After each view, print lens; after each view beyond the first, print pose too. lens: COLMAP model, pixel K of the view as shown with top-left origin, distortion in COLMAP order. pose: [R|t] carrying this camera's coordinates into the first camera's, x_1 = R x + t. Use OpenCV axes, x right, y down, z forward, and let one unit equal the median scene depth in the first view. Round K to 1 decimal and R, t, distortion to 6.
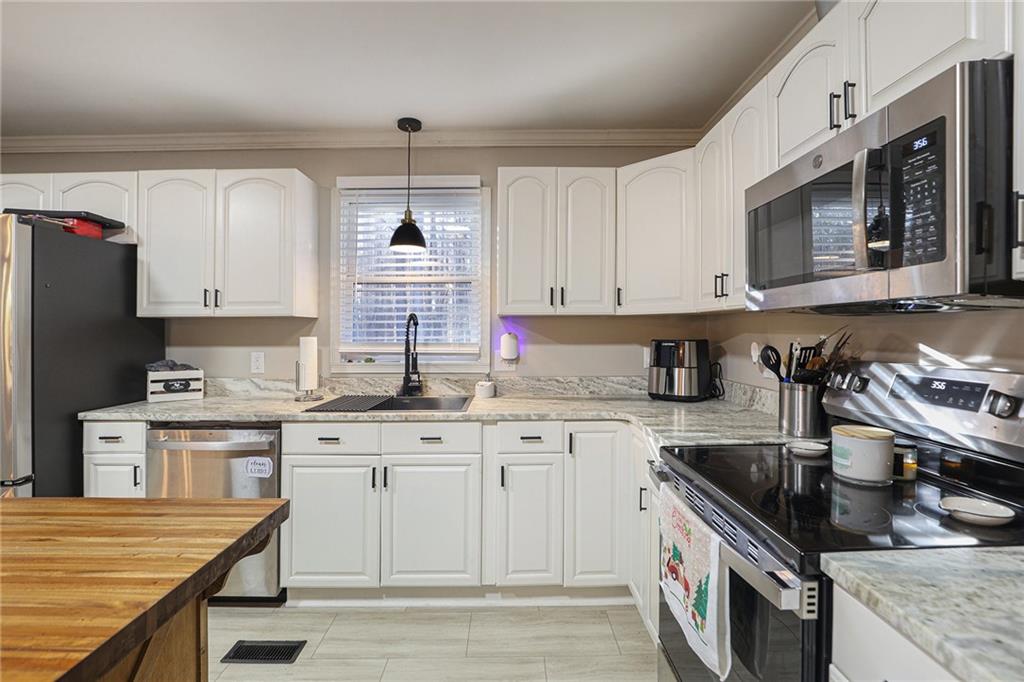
lens RADIAL K [[480.1, 0, 509.6], [0, 480.1, 334.6], [0, 0, 1]] dist [-0.001329, 0.000088]
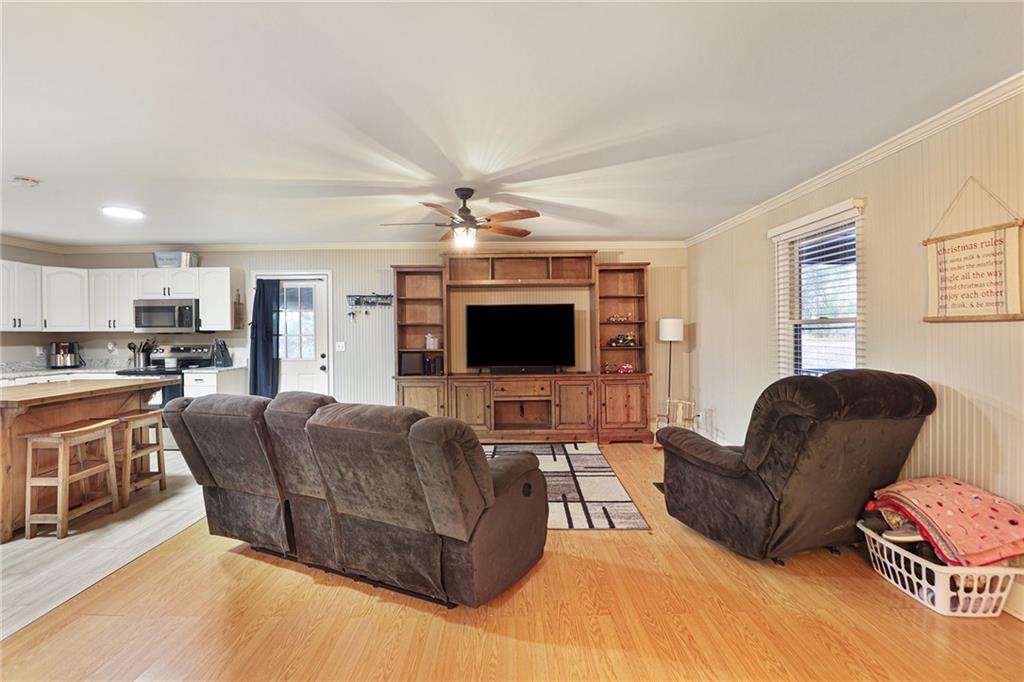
lens RADIAL K [[478.9, 0, 501.5], [0, 478.9, 339.4], [0, 0, 1]] dist [-0.016164, 0.000507]
pose [[0.011433, -0.004292, 0.999925, -1.934439], [0.013295, 0.999903, 0.004140, 0.014217], [-0.999846, 0.013246, 0.011489, -1.153655]]
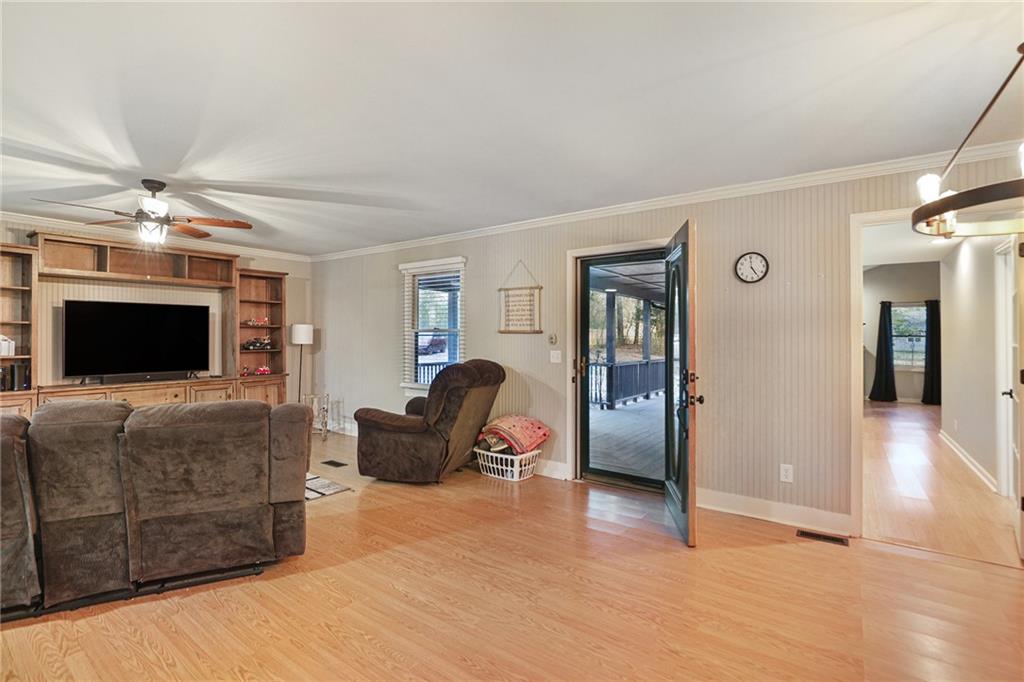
lens RADIAL K [[483.4, 0, 512.2], [0, 483.4, 339.1], [0, 0, 1]] dist [-0.024917, 0.000799]
pose [[-0.799455, 0.002204, 0.600722, -2.103392], [0.005853, 0.999974, 0.004119, 0.010471], [-0.600698, 0.006809, -0.799447, -0.548496]]
